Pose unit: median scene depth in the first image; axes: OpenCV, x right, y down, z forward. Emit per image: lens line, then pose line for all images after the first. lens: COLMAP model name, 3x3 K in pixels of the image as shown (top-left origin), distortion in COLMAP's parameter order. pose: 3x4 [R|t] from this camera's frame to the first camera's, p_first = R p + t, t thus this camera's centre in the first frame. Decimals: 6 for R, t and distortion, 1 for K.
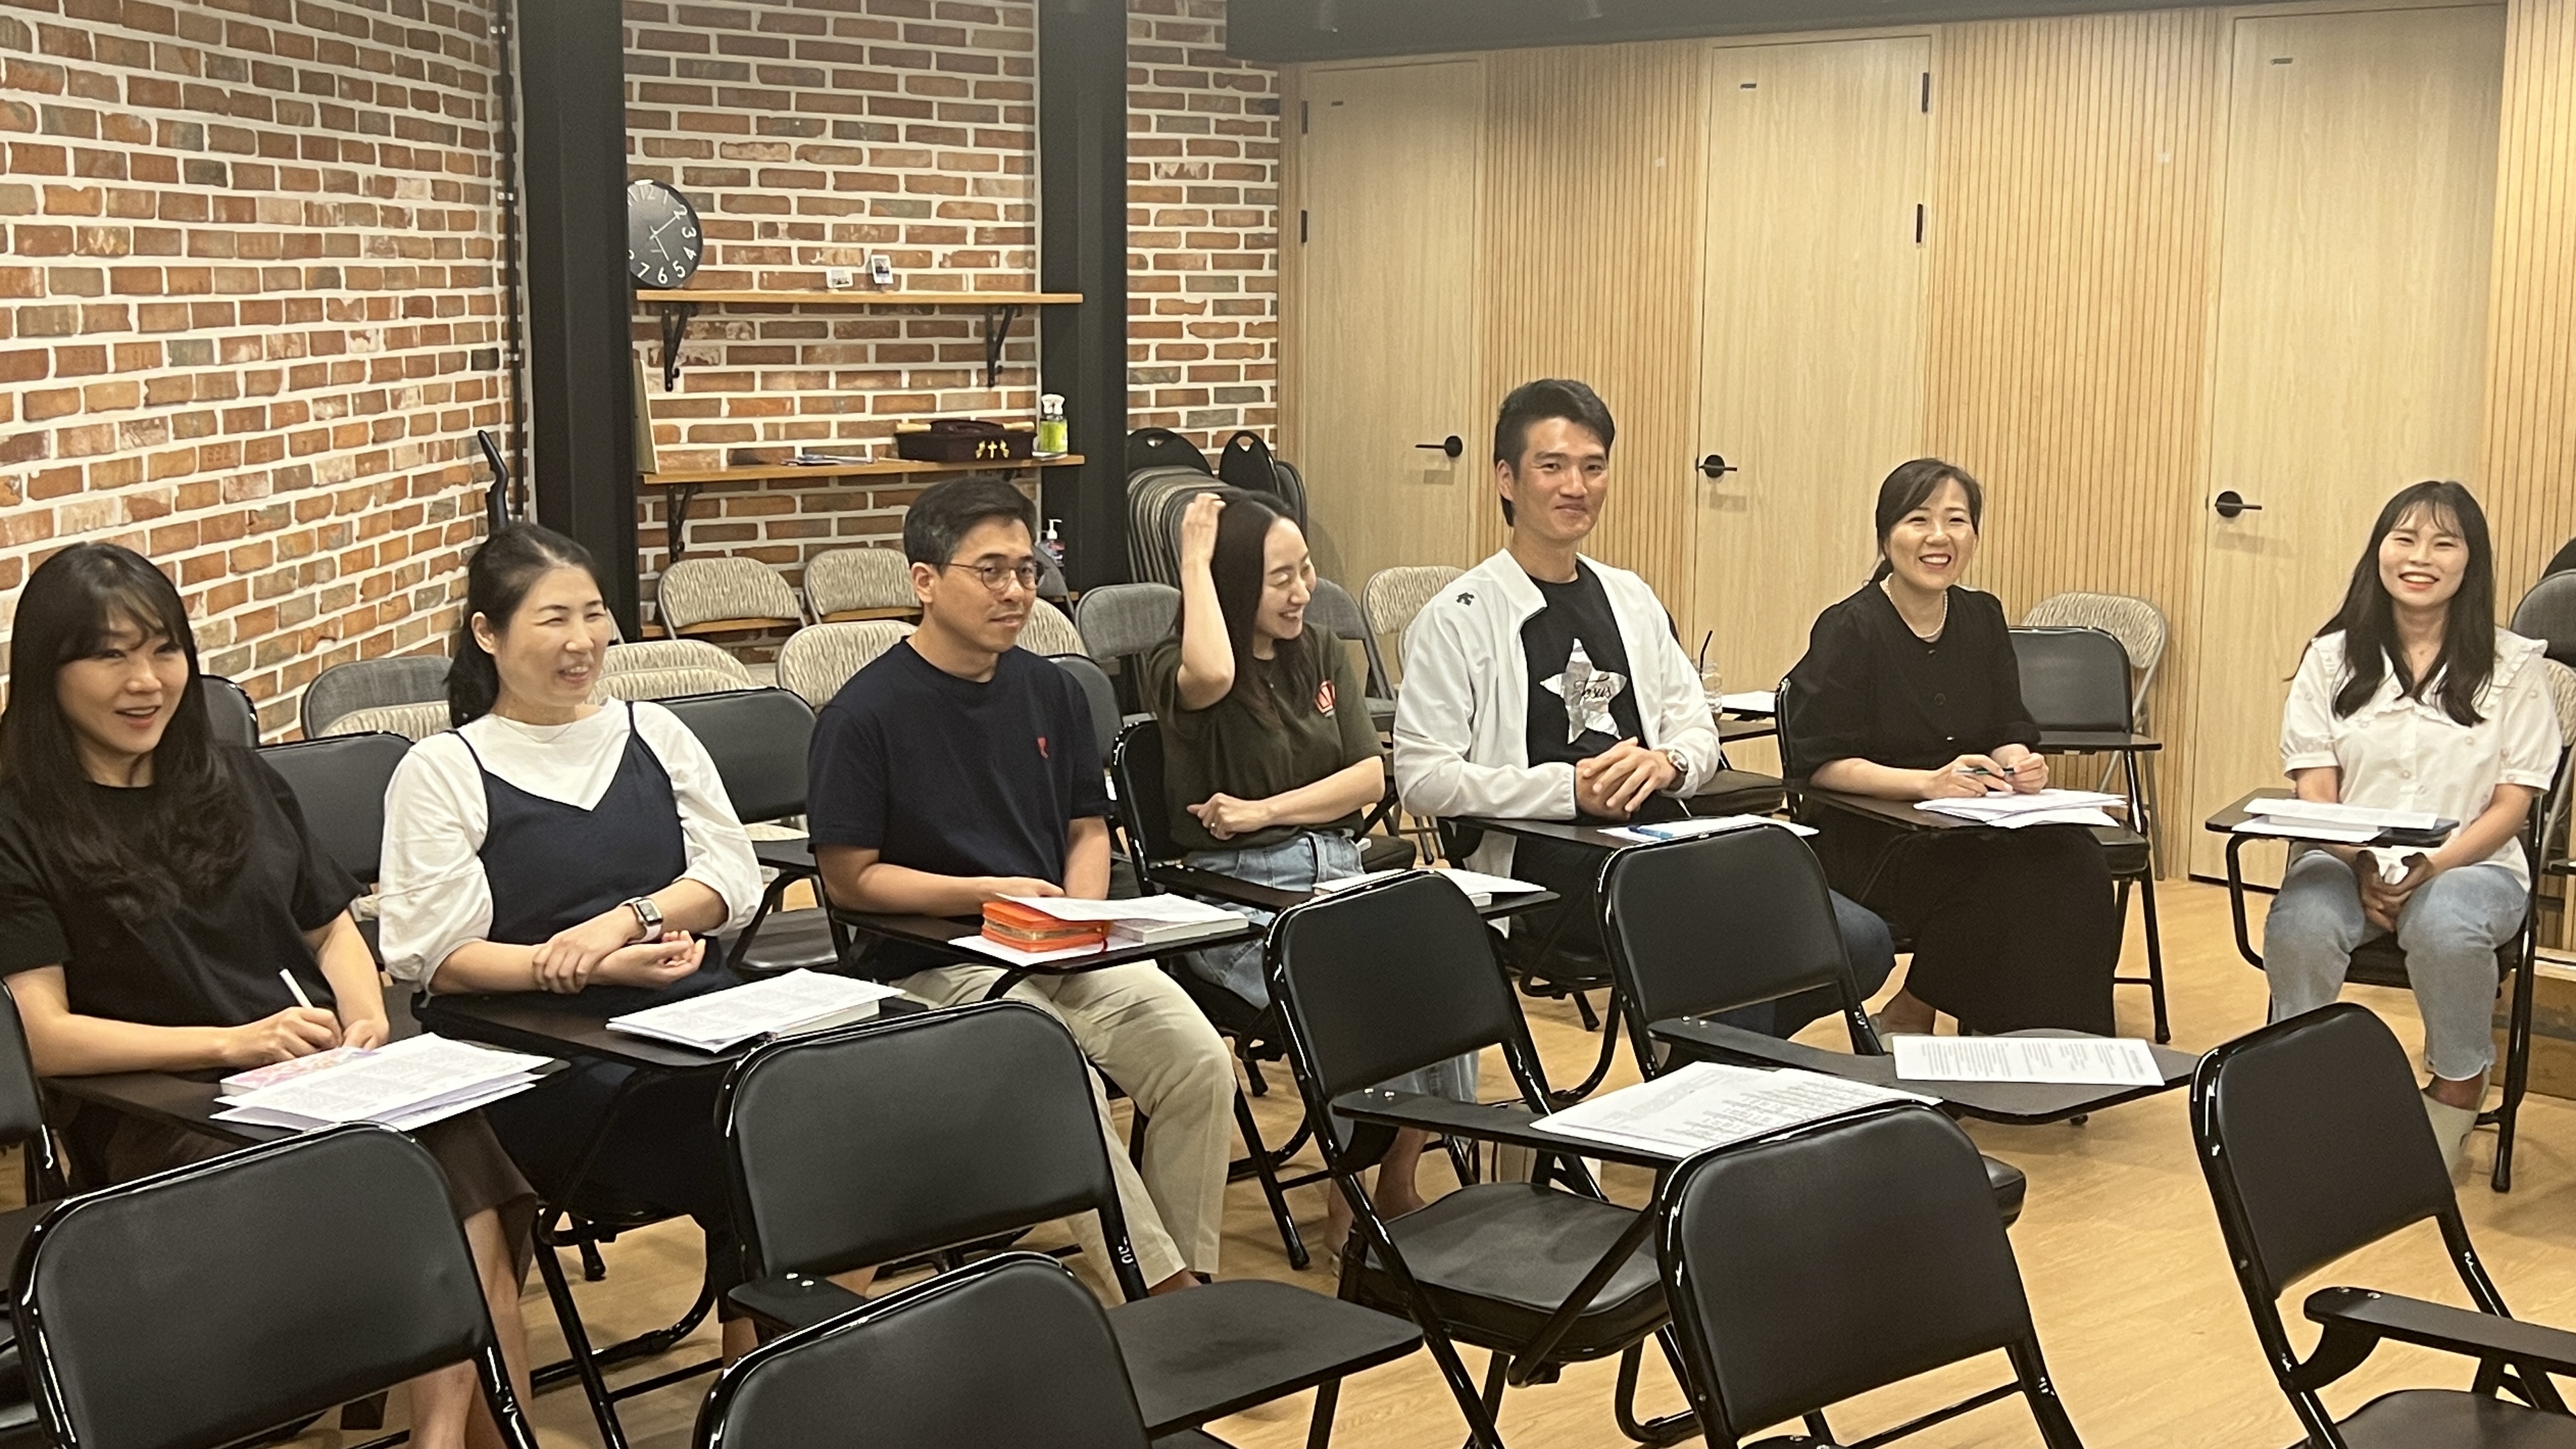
lens RADIAL K [[2933.7, 0, 1274.2], [0, 2933.7, 742.8], [0, 0, 1]] dist [0.020117, 0.000000]
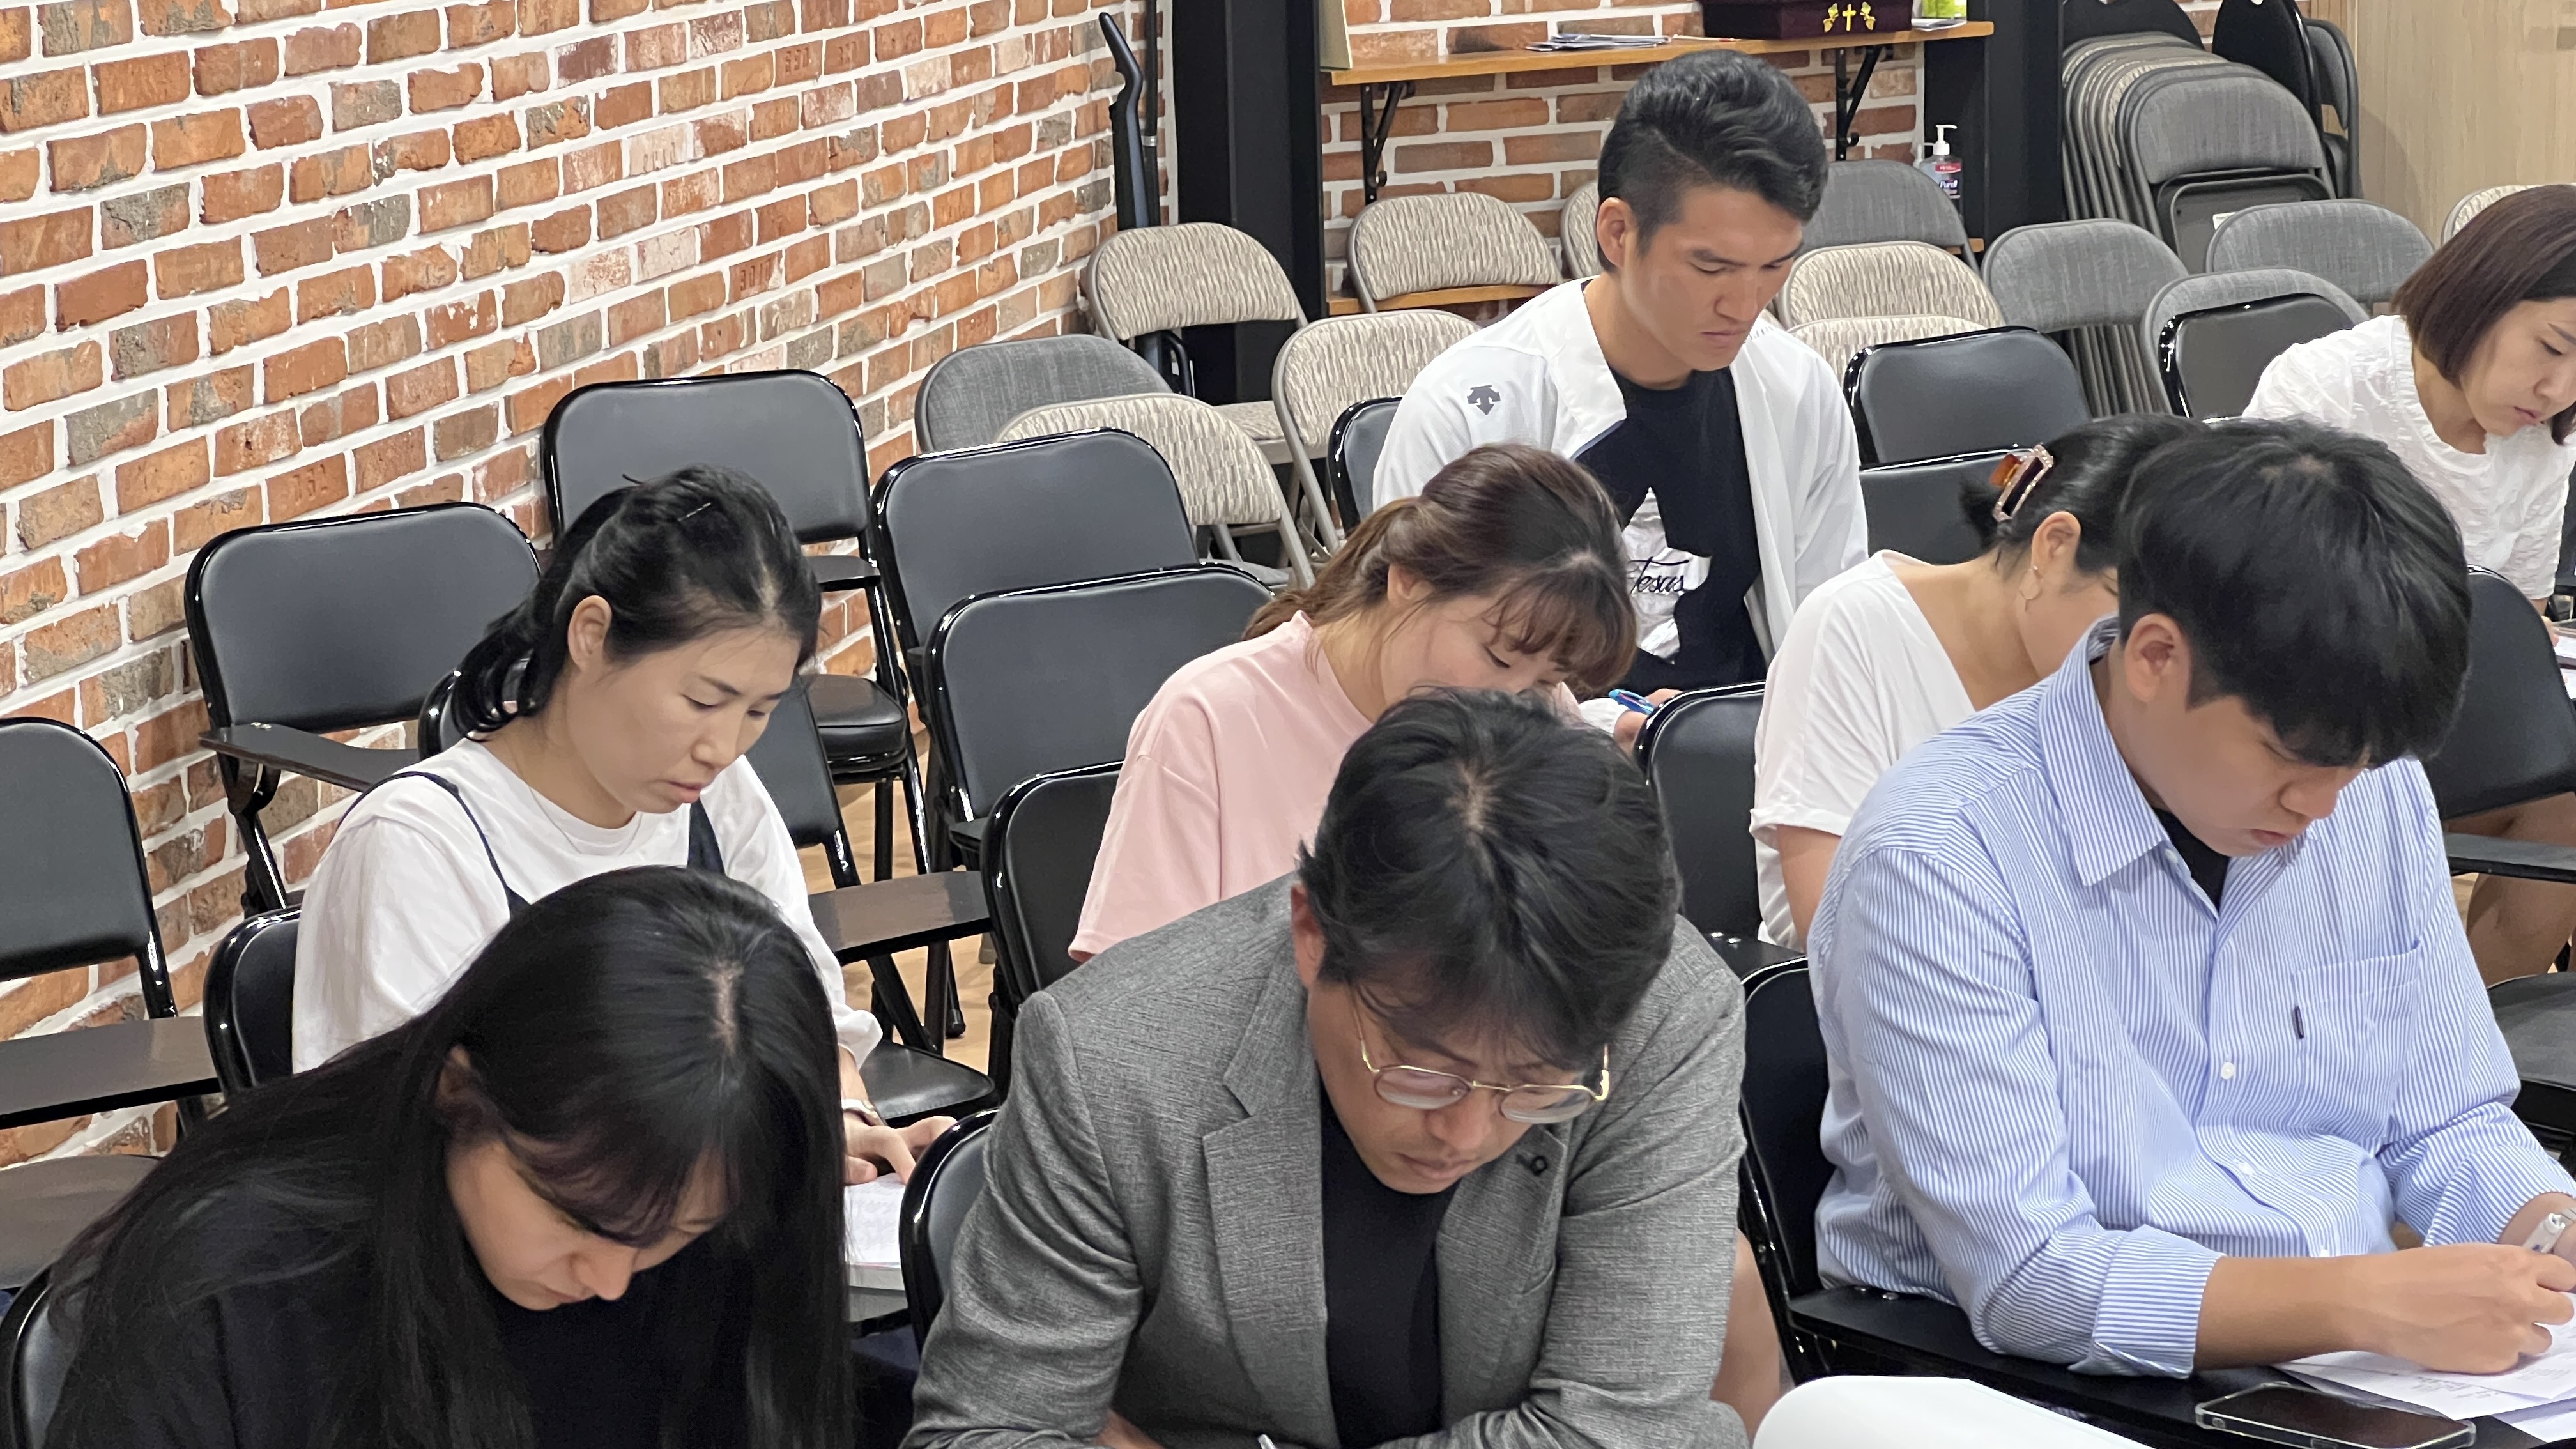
lens RADIAL K [[5823.4, 0, 1268.4], [0, 5823.4, 708.6], [0, 0, 1]] dist [0.085067, 0.000000]
pose [[0.982990, -0.003852, -0.183617, 0.015634], [0.008146, 0.999711, 0.022637, 0.026005], [0.183476, -0.023748, 0.982737, -0.343283]]
